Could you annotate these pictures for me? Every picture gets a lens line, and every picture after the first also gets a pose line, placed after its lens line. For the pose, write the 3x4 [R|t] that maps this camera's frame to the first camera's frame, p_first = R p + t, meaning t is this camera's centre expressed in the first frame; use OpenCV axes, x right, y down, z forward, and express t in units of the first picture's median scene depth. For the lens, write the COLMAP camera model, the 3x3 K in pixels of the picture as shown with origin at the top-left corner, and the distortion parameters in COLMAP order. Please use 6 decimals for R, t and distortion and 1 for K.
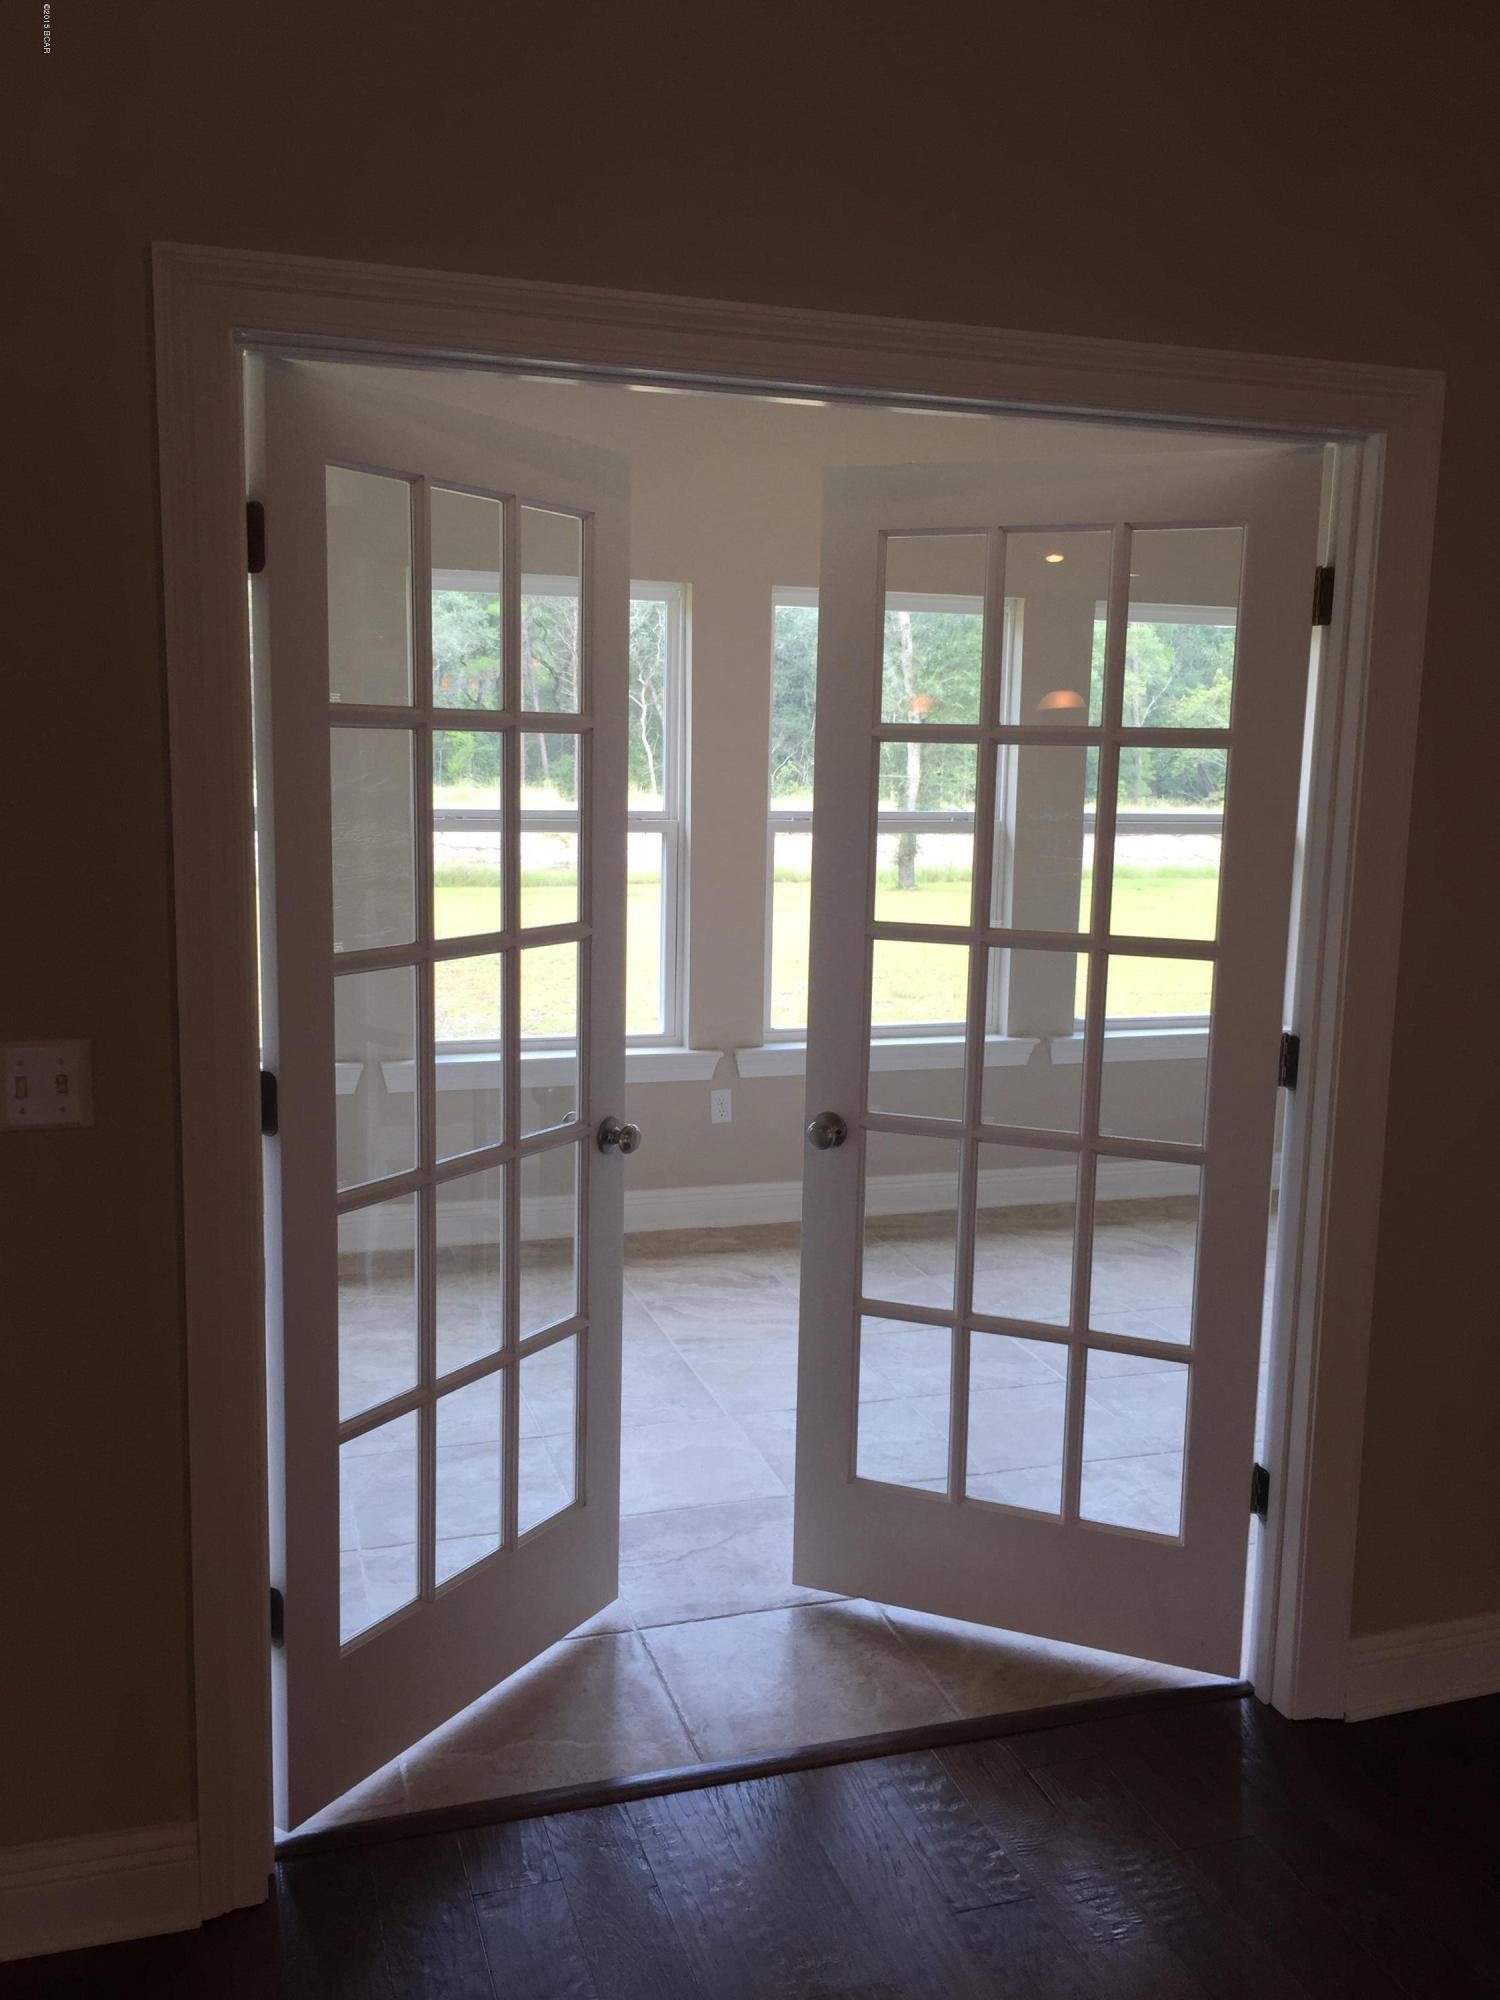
lens RADIAL K [[1730.7, 0, 754.9], [0, 1730.7, 1010.4], [0, 0, 1]] dist [0.073264, -0.087819]
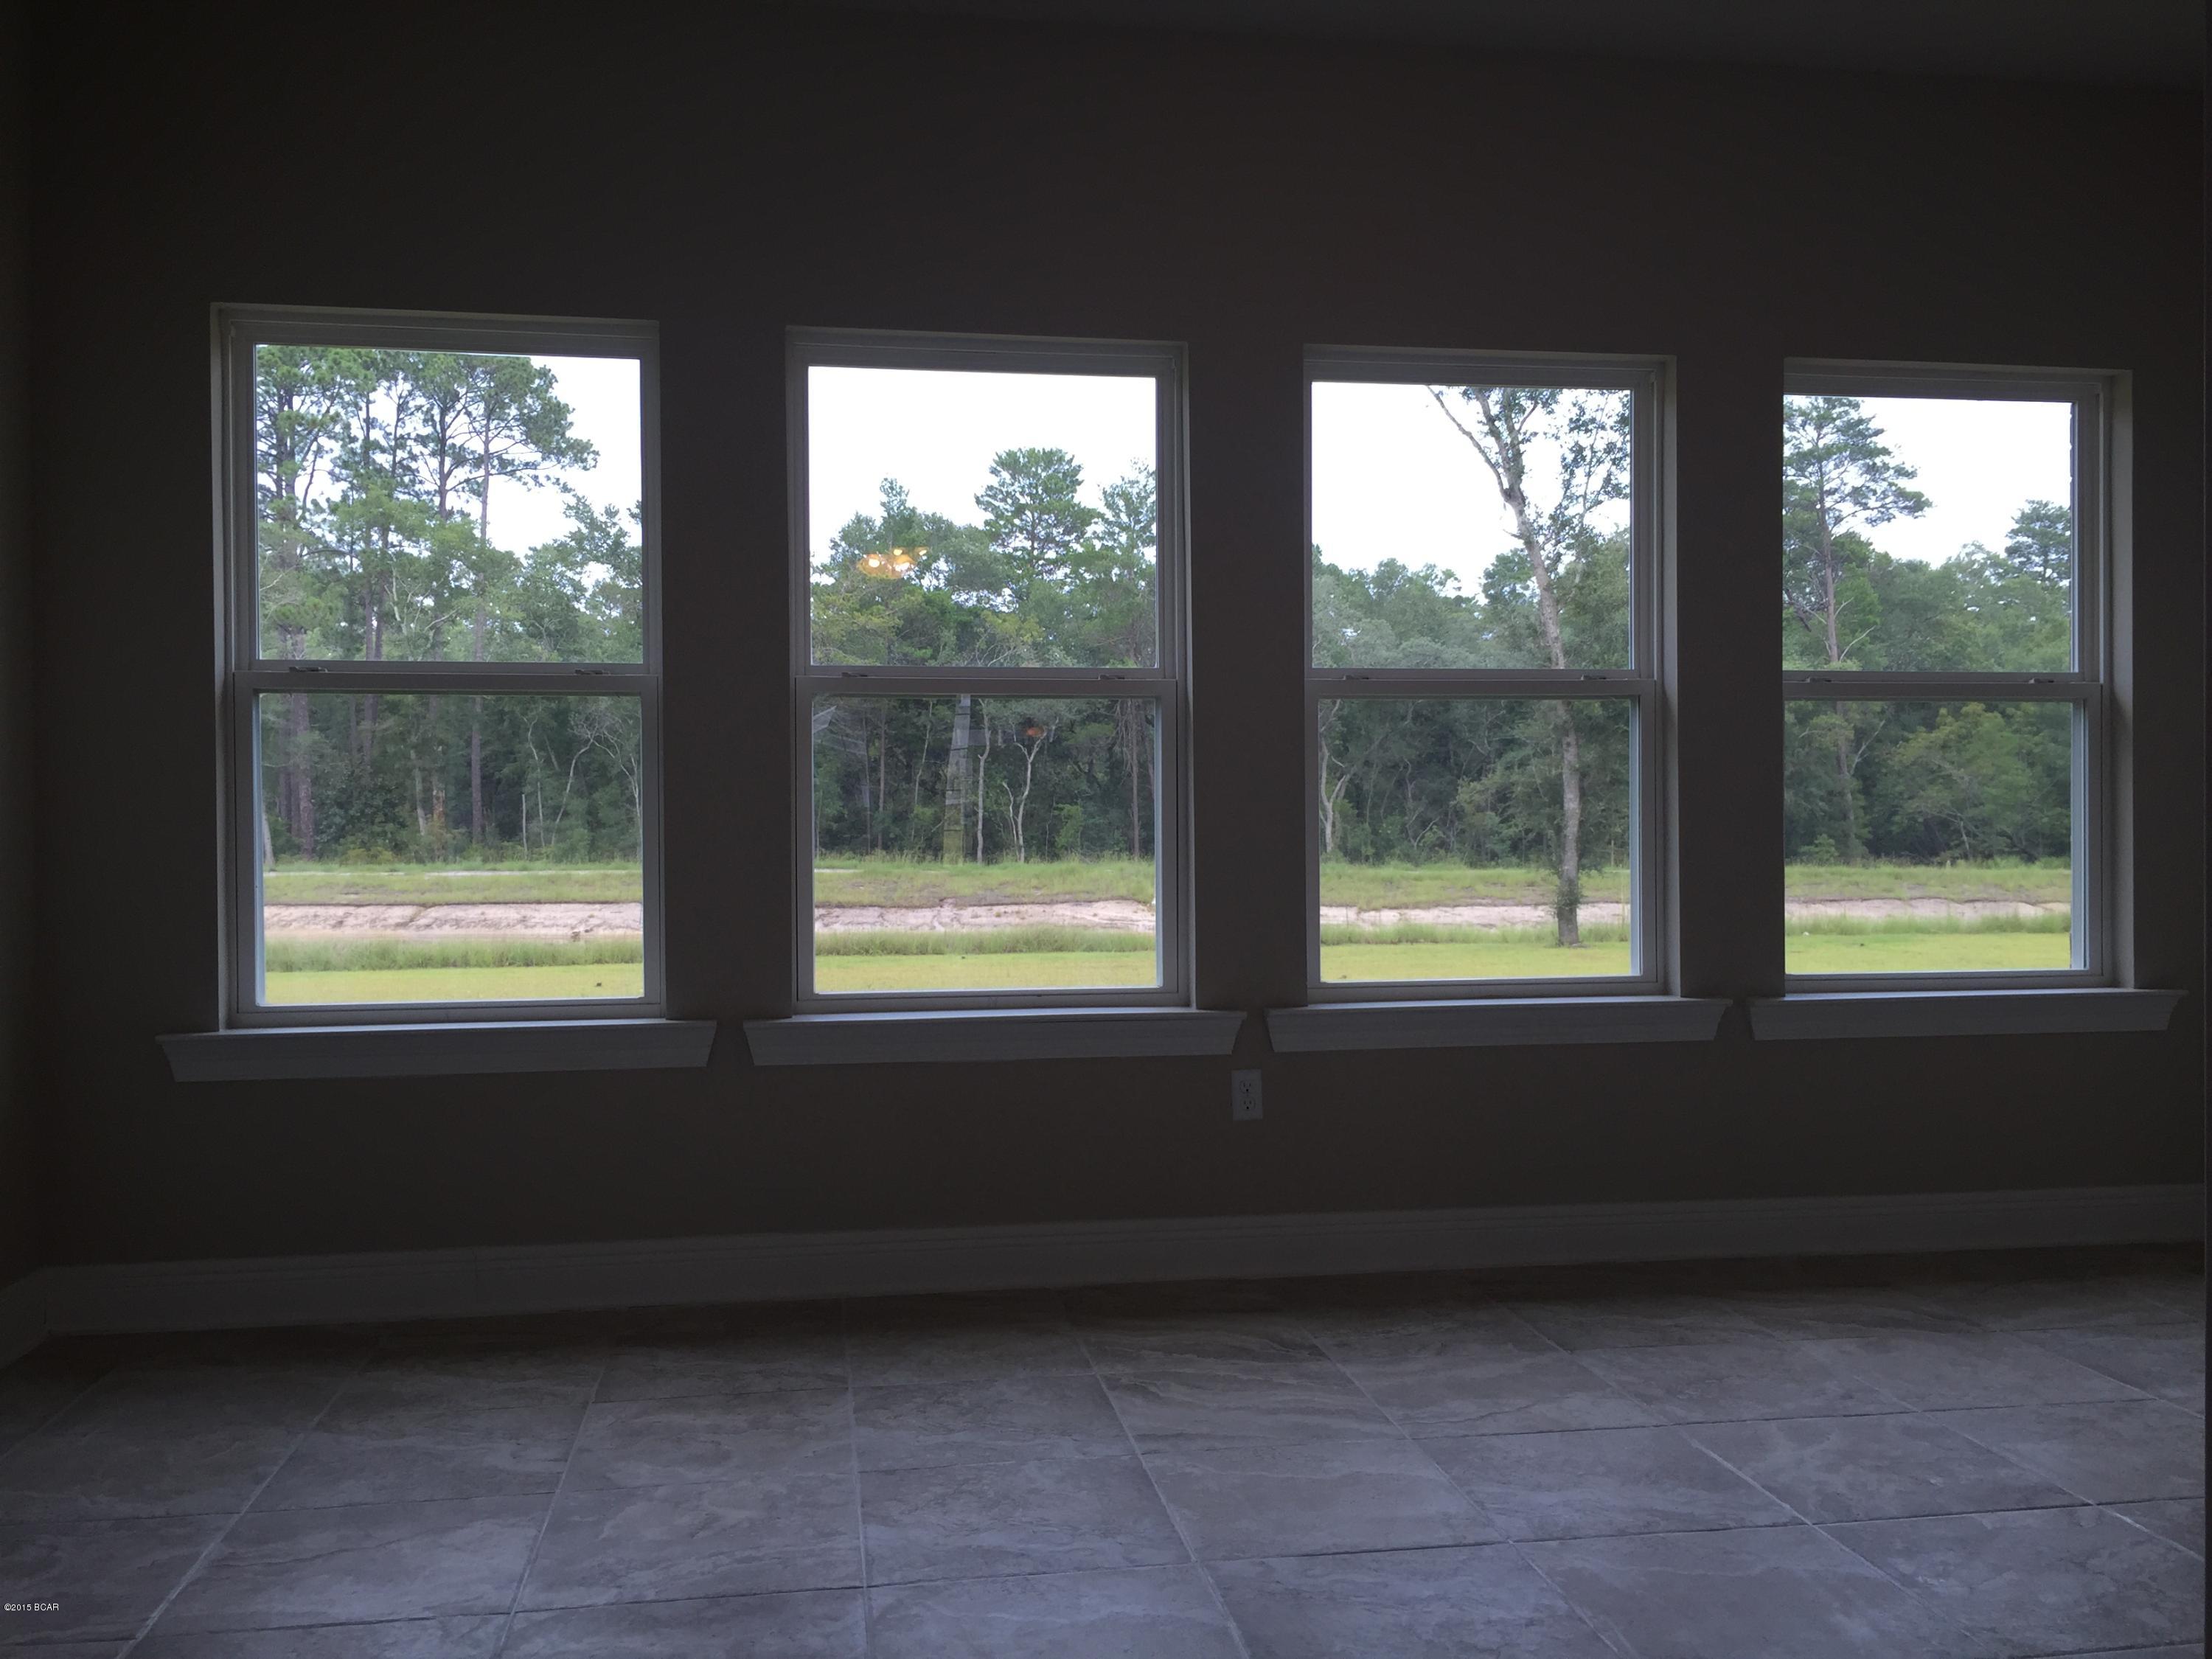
lens RADIAL K [[1914.2, 0, 1108.7], [0, 1914.2, 830.6], [0, 0, 1]] dist [0.073264, -0.087819]
pose [[0.988305, -0.025207, -0.150394, 0.043732], [0.002511, 0.988800, -0.149224, 0.066919], [0.152471, 0.147101, 0.977299, 0.250369]]
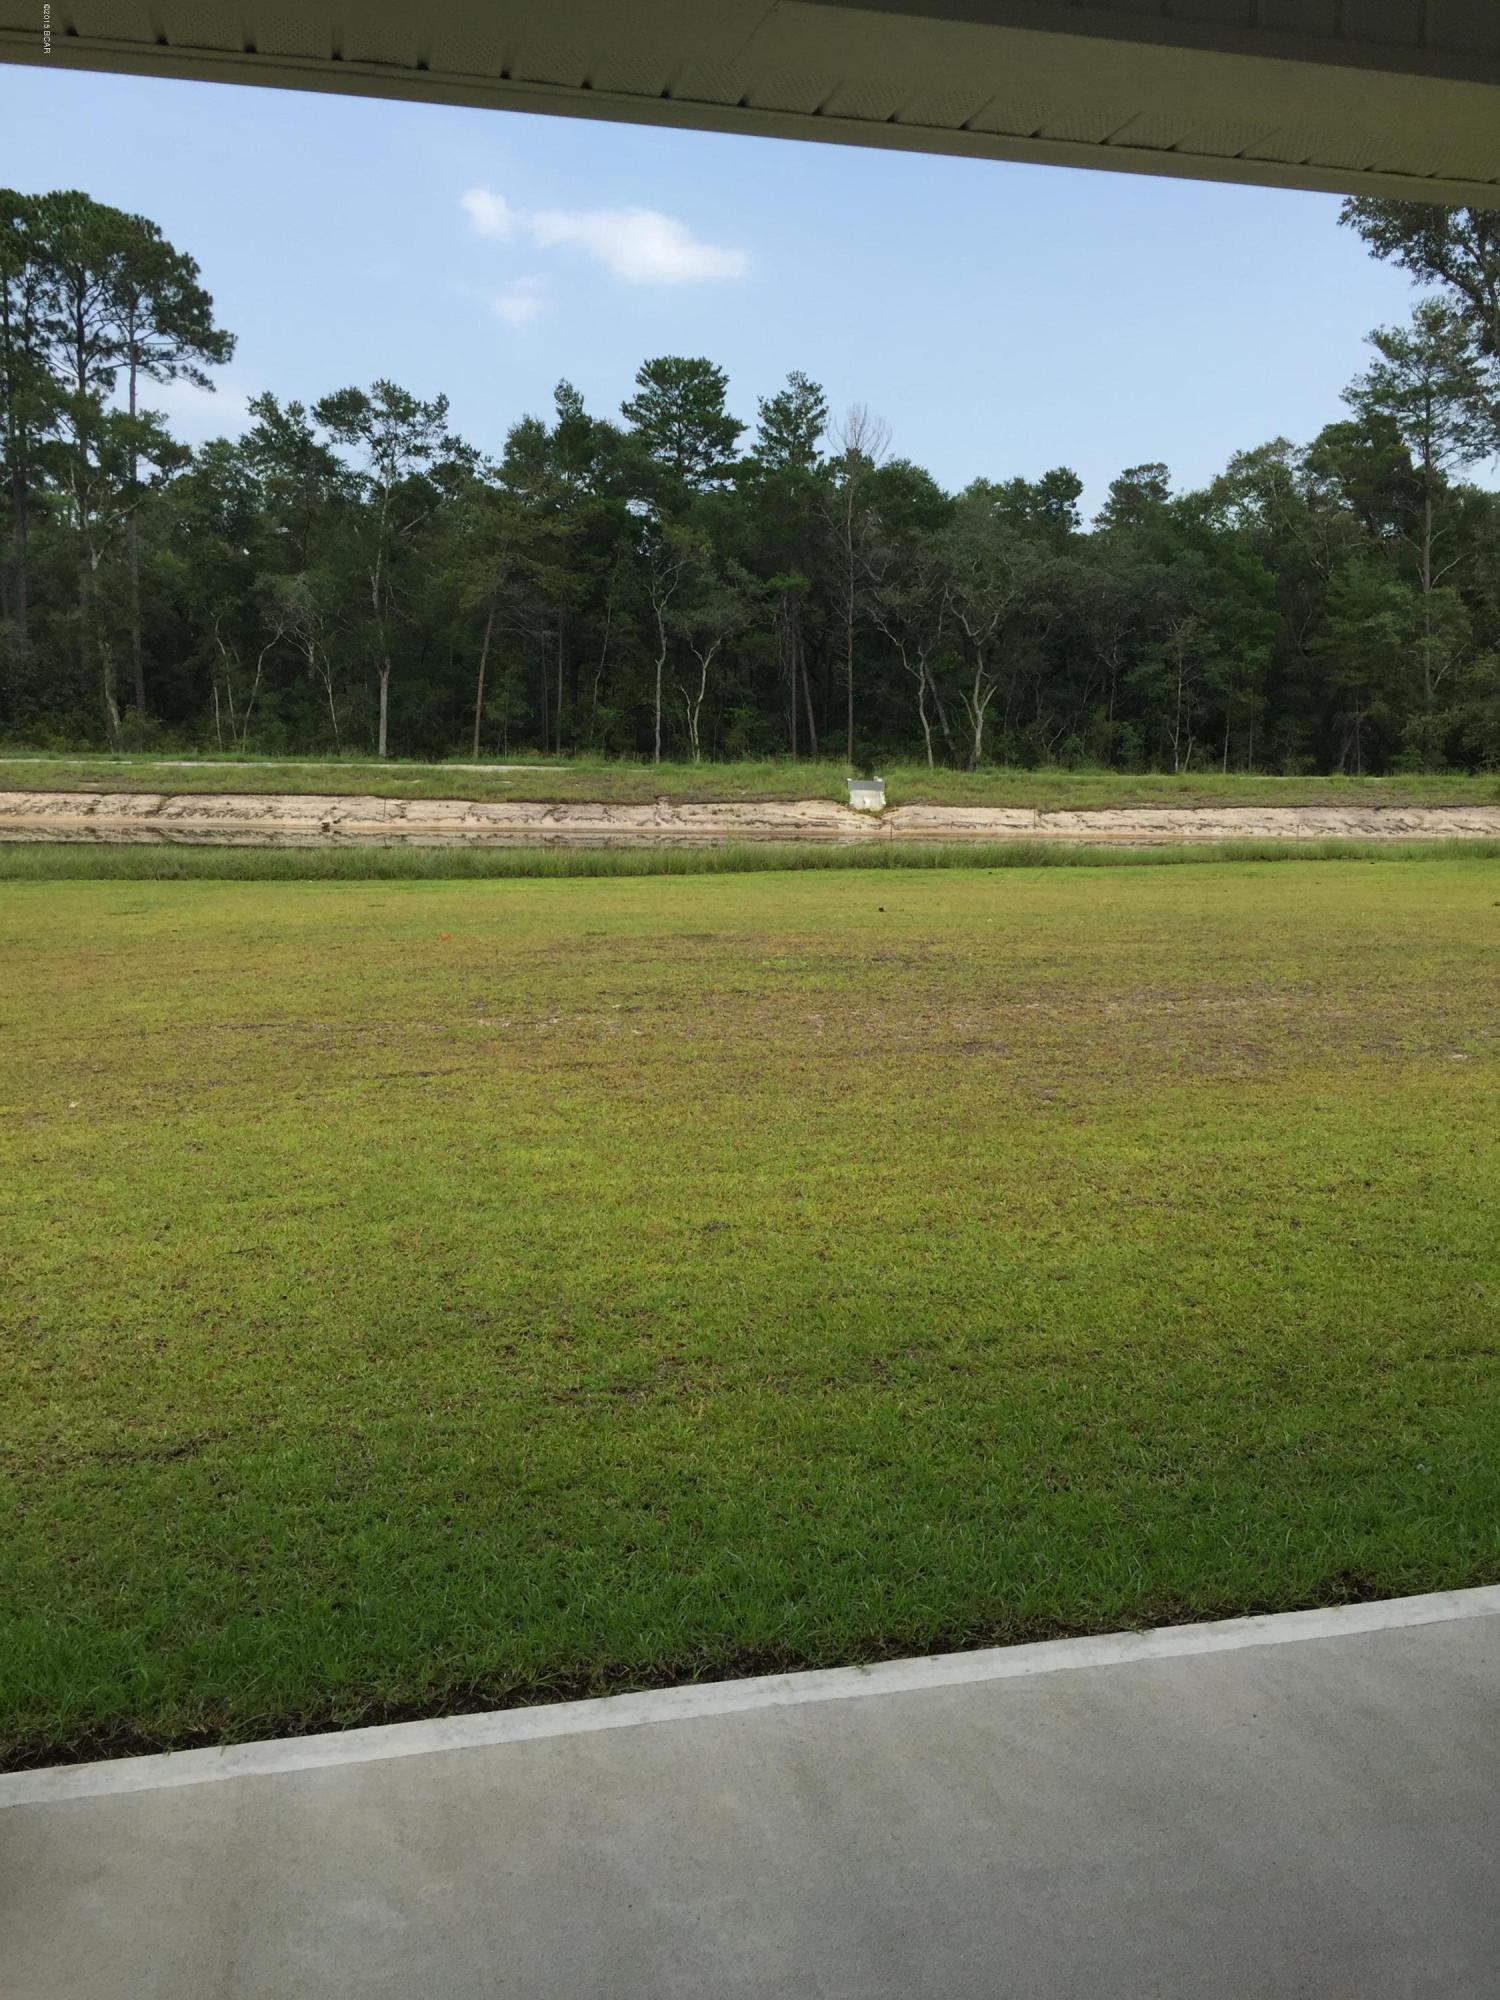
lens RADIAL K [[1730.7, 0, 767.9], [0, 1730.7, 1009.5], [0, 0, 1]] dist [0.073264, -0.087819]
pose [[0.998006, 0.001424, -0.063109, -0.049933], [-0.000578, 0.999910, 0.013420, 0.061626], [0.063122, -0.013357, 0.997916, 0.239286]]
